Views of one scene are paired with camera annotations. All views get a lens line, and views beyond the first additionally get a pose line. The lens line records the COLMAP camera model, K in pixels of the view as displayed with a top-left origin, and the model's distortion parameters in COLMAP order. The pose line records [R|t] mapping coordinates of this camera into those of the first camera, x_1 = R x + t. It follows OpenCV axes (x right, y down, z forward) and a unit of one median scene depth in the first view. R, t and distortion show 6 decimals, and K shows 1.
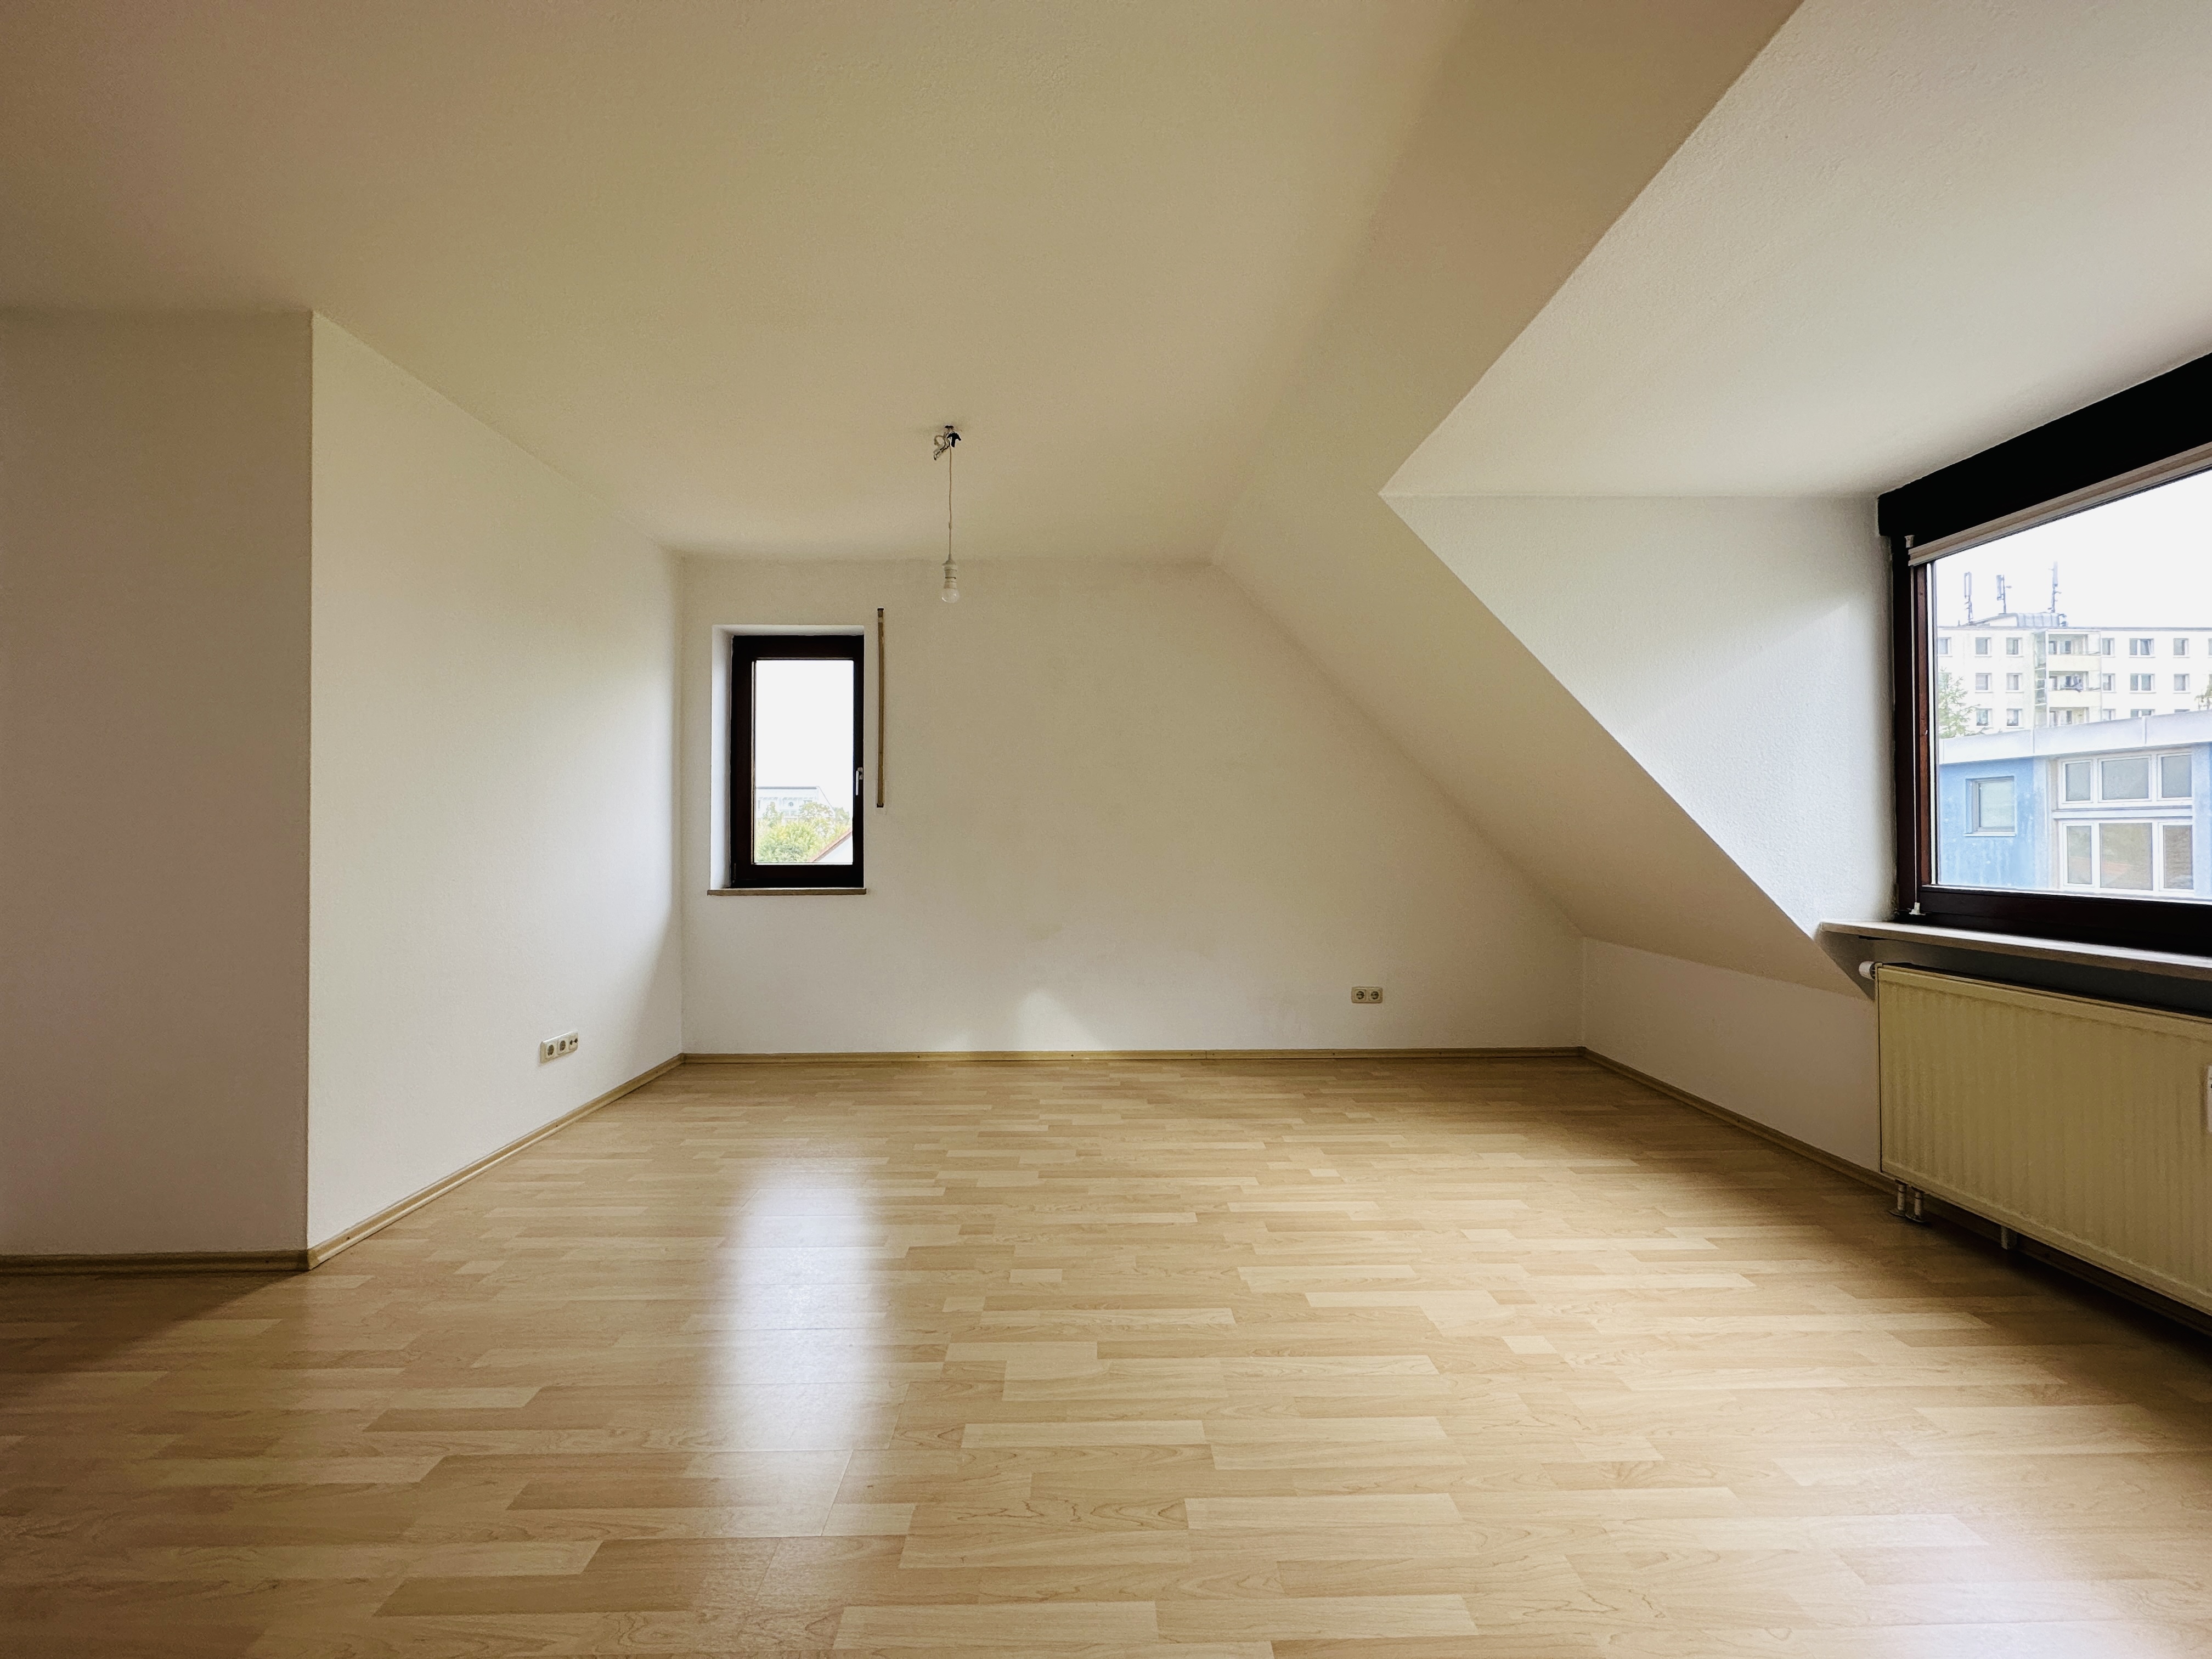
lens RADIAL K [[882.2, 0, 1109.2], [0, 882.2, 826.1], [0, 0, 1]] dist [-0.000686, 0.000038]
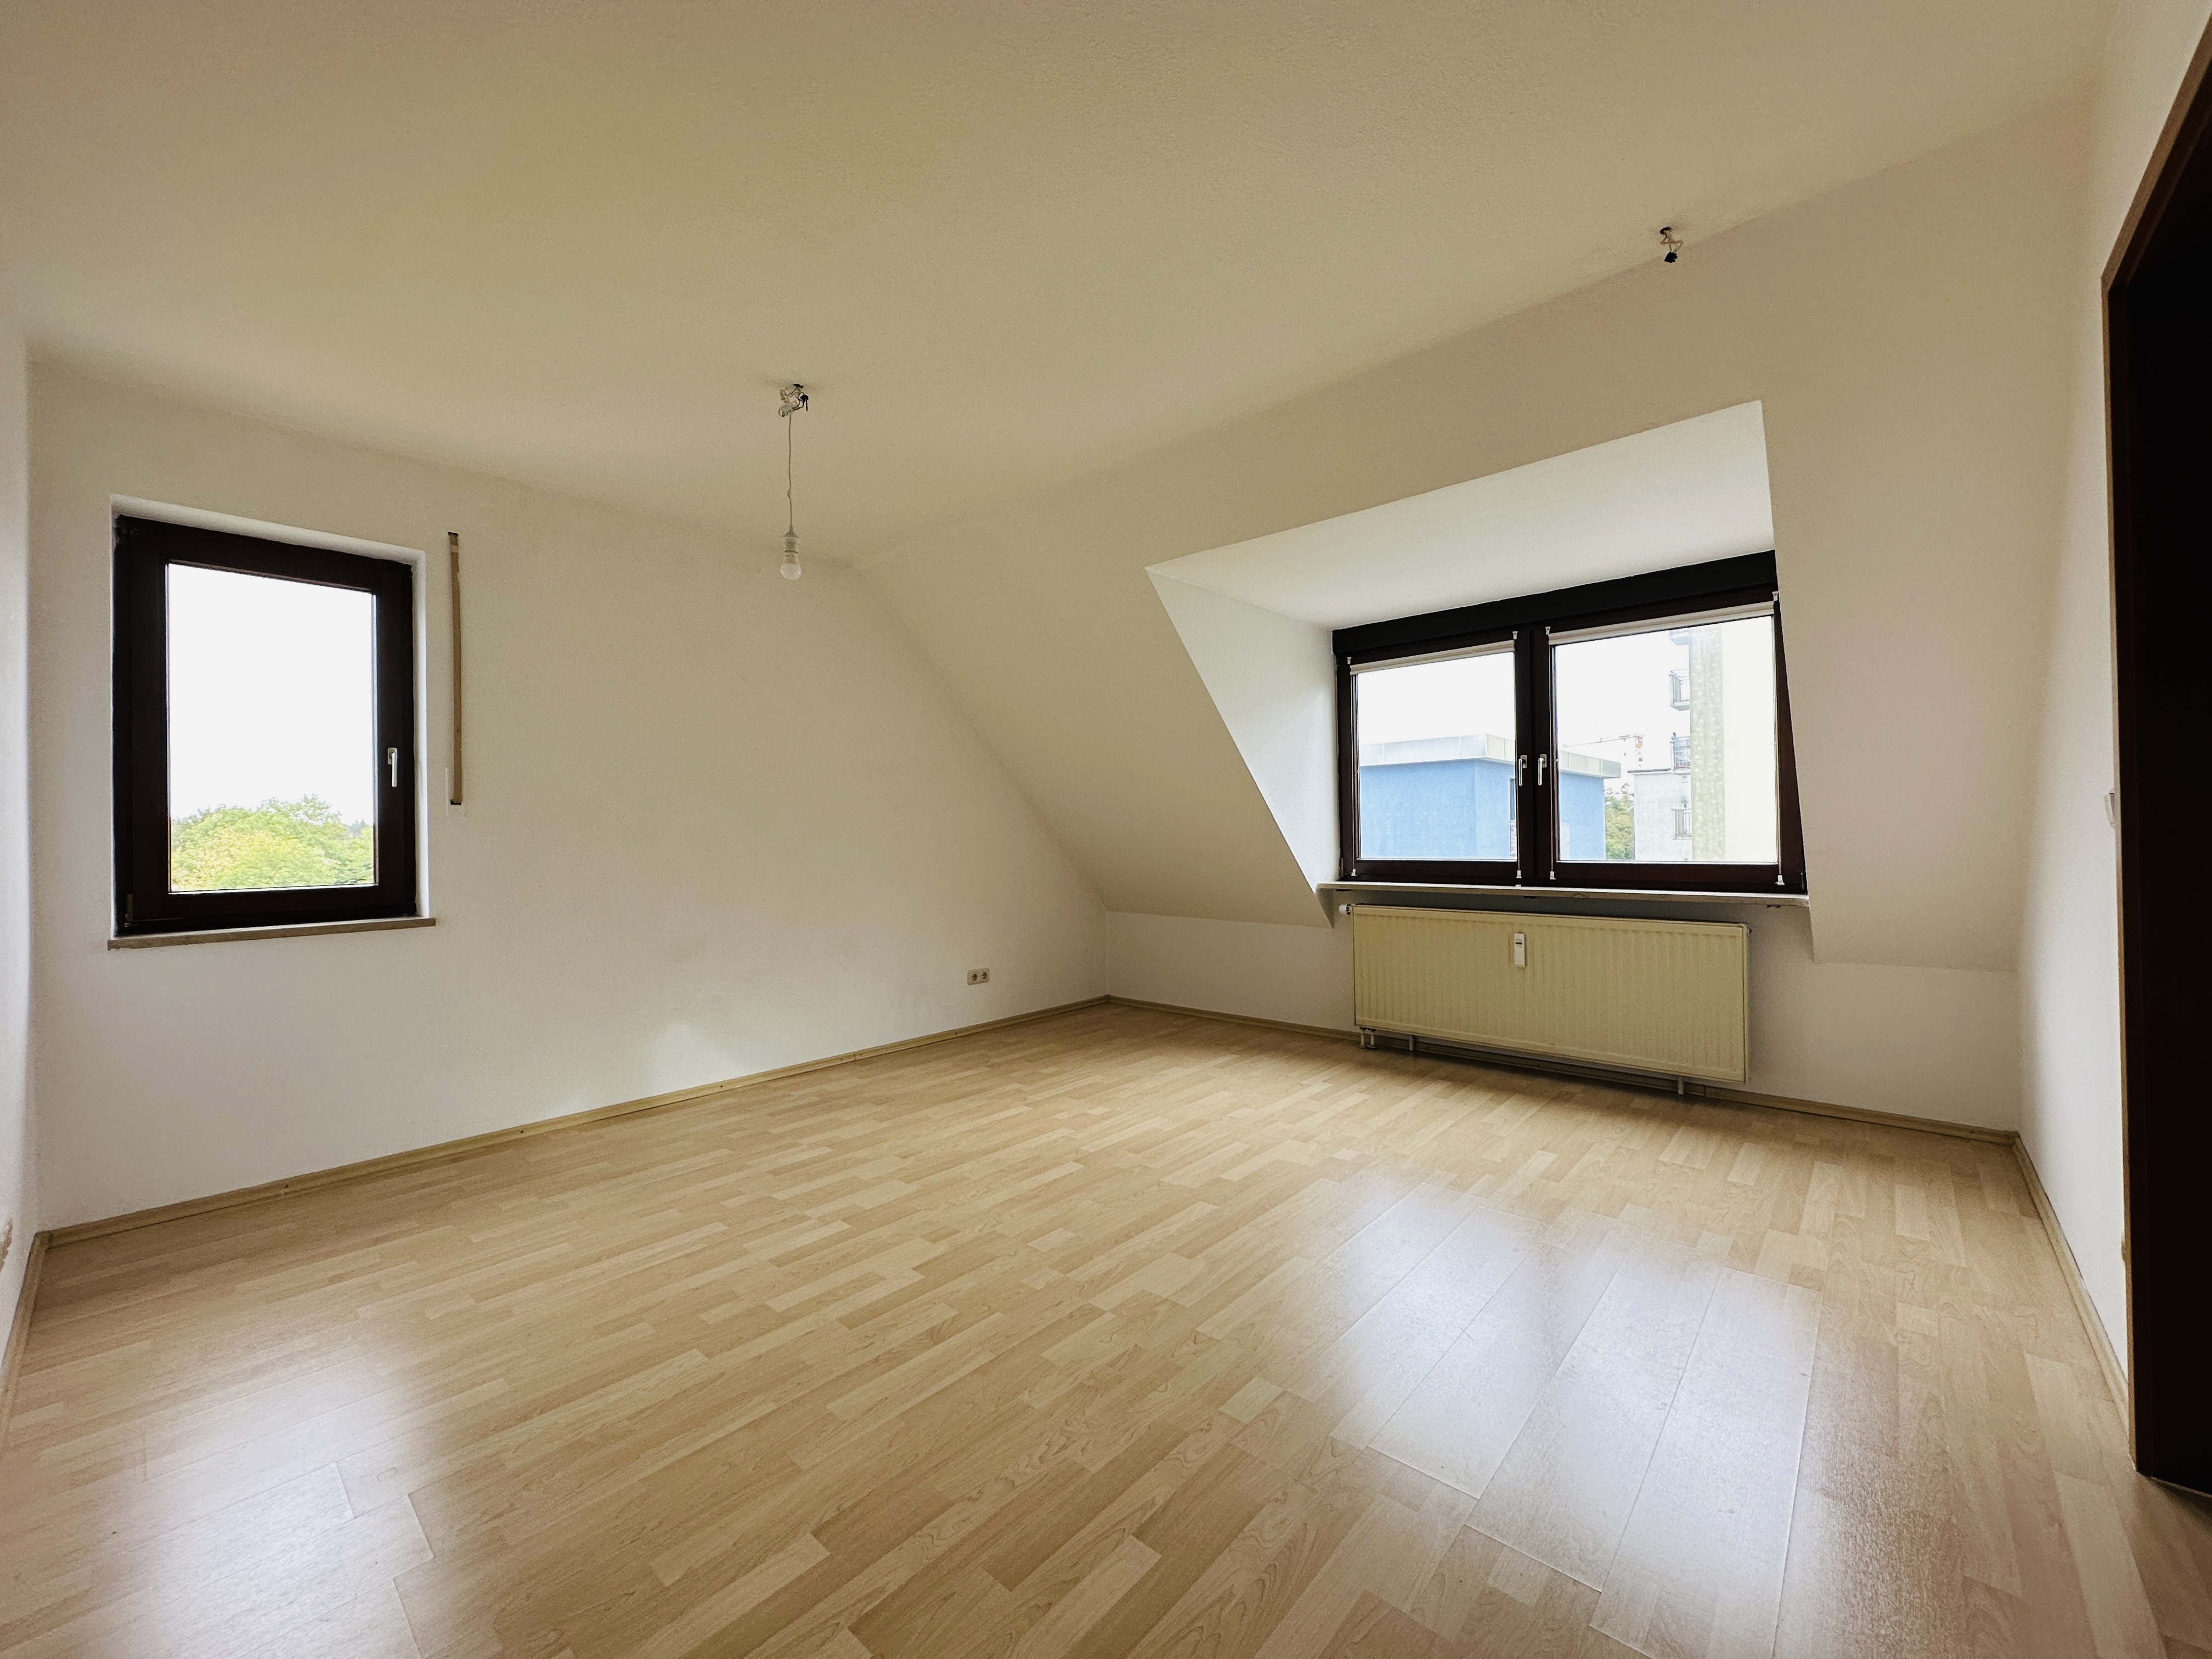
lens RADIAL K [[882.2, 0, 1109.2], [0, 882.2, 826.1], [0, 0, 1]] dist [-0.000686, 0.000038]
pose [[0.678809, -0.003694, 0.734306, -0.623372], [0.006051, 0.999982, -0.000563, 0.000106], [-0.734290, 0.004826, 0.678819, 0.154723]]
